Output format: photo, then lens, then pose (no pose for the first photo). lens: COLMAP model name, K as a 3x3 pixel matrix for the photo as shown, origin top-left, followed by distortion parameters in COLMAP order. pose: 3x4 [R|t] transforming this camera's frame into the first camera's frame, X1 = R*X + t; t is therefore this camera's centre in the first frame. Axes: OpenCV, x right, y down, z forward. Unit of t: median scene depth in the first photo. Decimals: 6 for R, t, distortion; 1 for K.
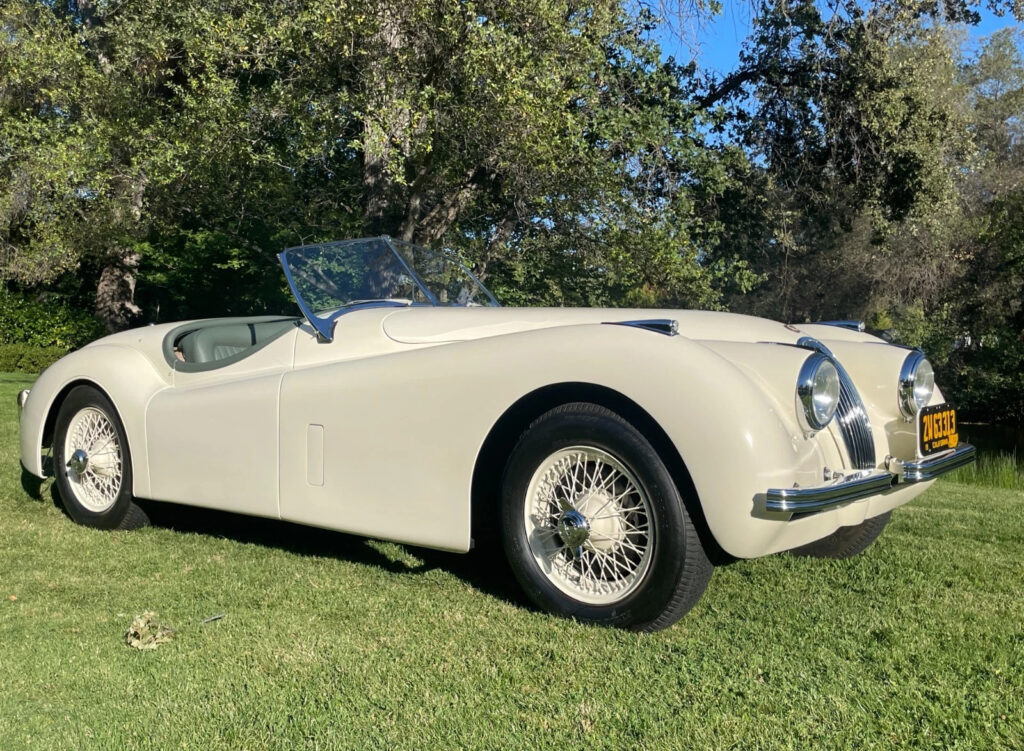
lens RADIAL K [[1089.6, 0, 508.8], [0, 1089.6, 384.9], [0, 0, 1]] dist [0.083603, -0.030490]
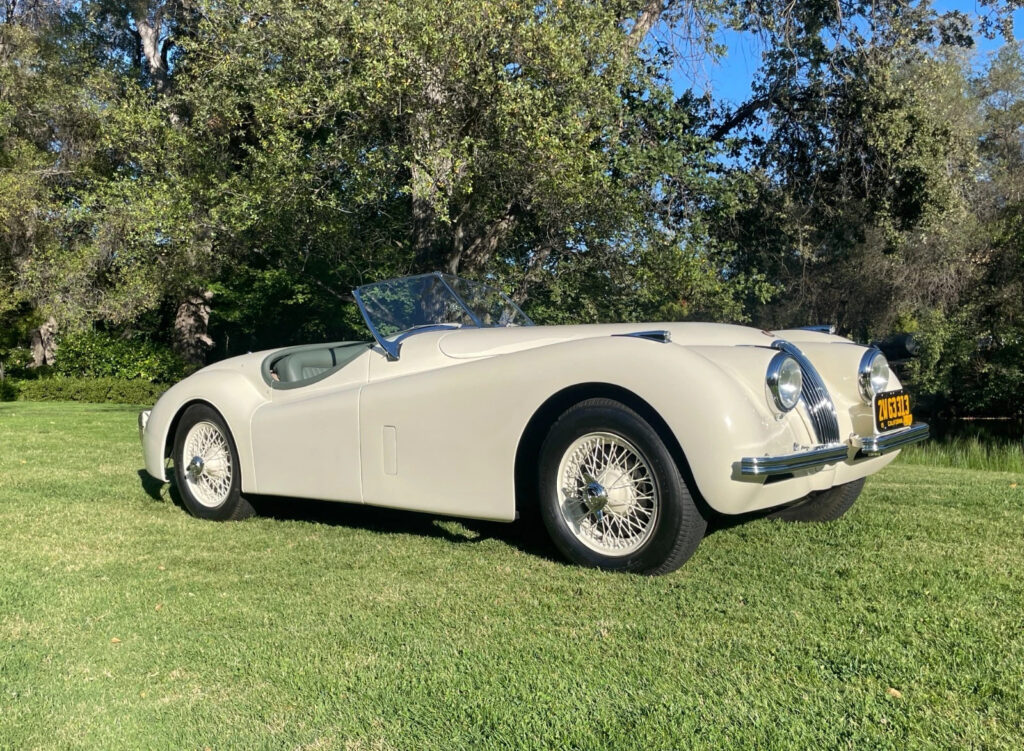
lens RADIAL K [[1089.6, 0, 508.8], [0, 1089.6, 384.9], [0, 0, 1]] dist [0.083603, -0.030490]
pose [[0.998322, -0.038845, -0.042939, 0.008538], [0.038072, 0.999100, -0.018682, 0.009712], [0.043626, 0.017016, 0.998903, -0.130994]]
